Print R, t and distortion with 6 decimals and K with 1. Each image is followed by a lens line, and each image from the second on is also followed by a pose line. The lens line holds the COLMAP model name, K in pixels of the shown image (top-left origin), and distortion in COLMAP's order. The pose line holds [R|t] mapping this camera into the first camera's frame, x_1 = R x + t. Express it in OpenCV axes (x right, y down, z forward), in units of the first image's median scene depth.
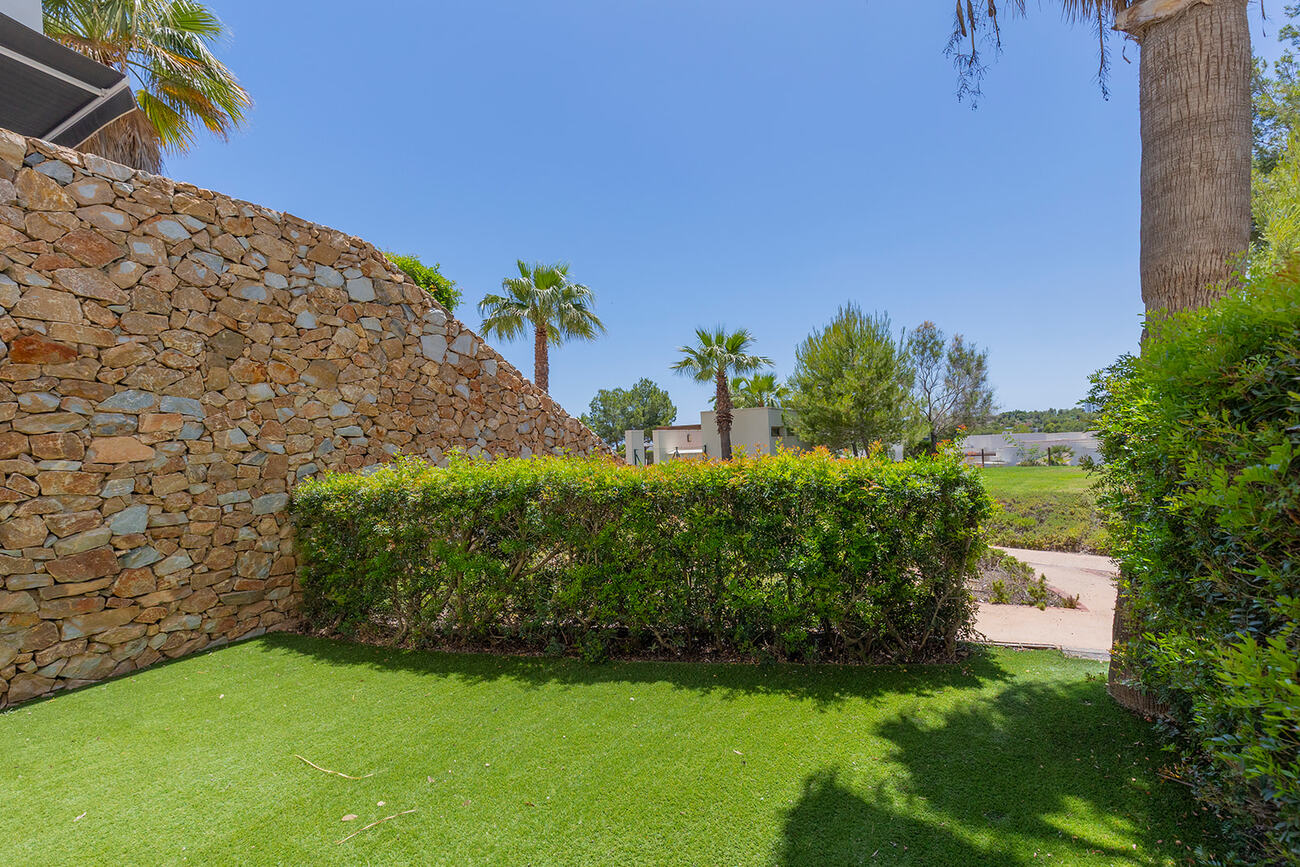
lens RADIAL K [[596.0, 0, 655.1], [0, 596.0, 441.6], [0, 0, 1]] dist [0.004248, -0.001366]
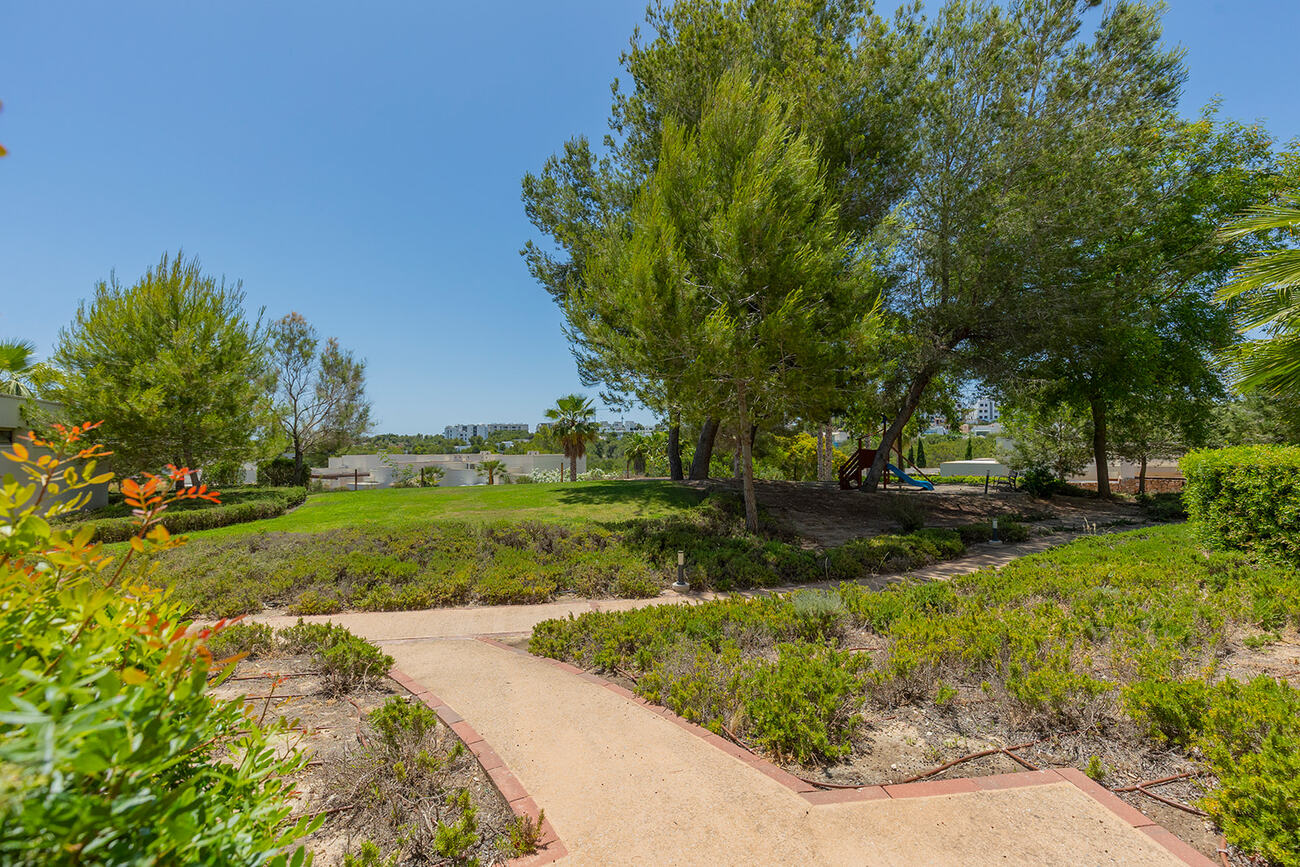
lens RADIAL K [[596.0, 0, 647.9], [0, 596.0, 432.2], [0, 0, 1]] dist [0.004248, -0.001366]
pose [[0.578384, 0.057271, 0.813752, 0.075409], [-0.016575, 0.998152, -0.058468, 0.002440], [-0.815596, 0.020329, 0.578264, 0.132210]]
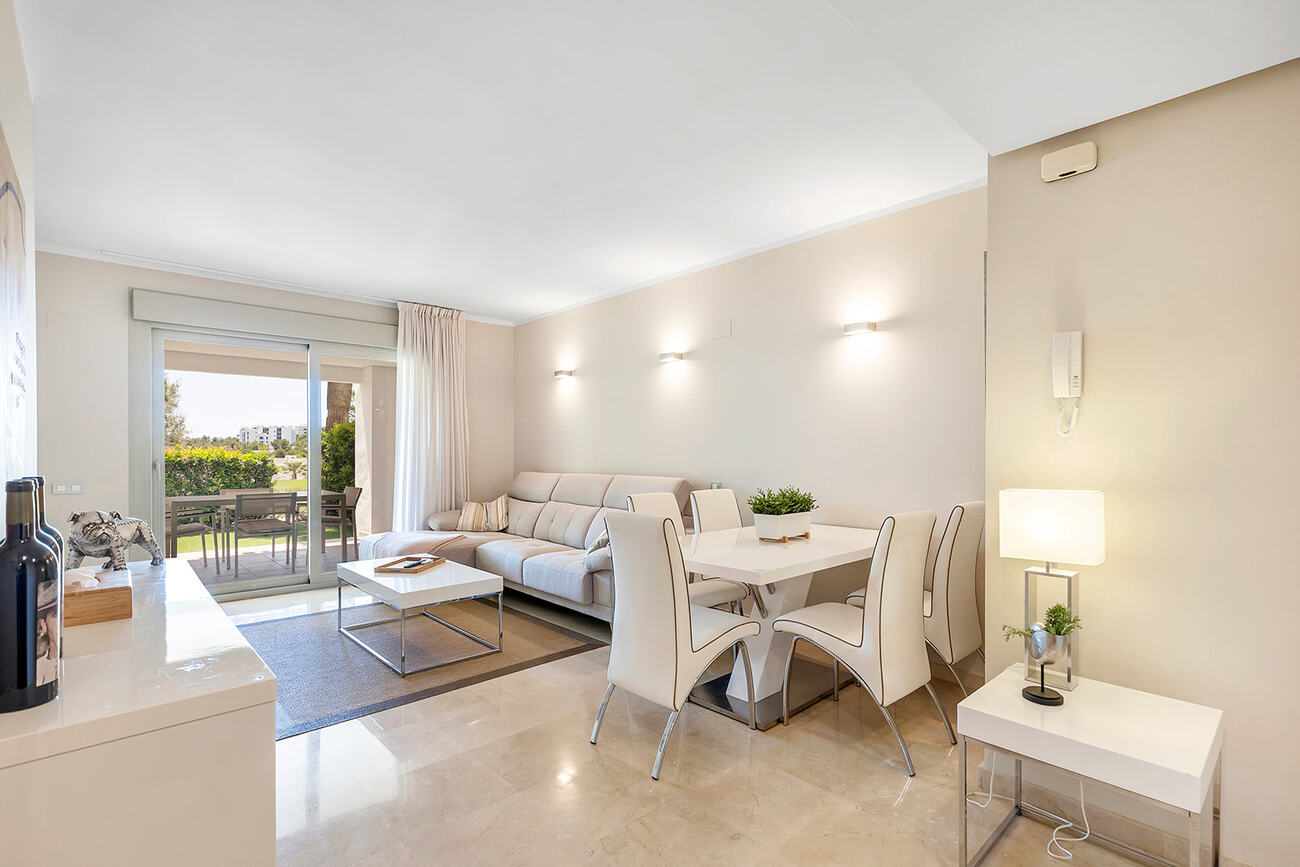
lens RADIAL K [[596.0, 0, 652.9], [0, 596.0, 445.9], [0, 0, 1]] dist [0.004248, -0.001366]
pose [[0.332347, 0.055841, 0.941503, -0.231378], [-0.017021, 0.998438, -0.053209, 0.016986], [-0.943003, 0.001659, 0.332779, -0.248769]]
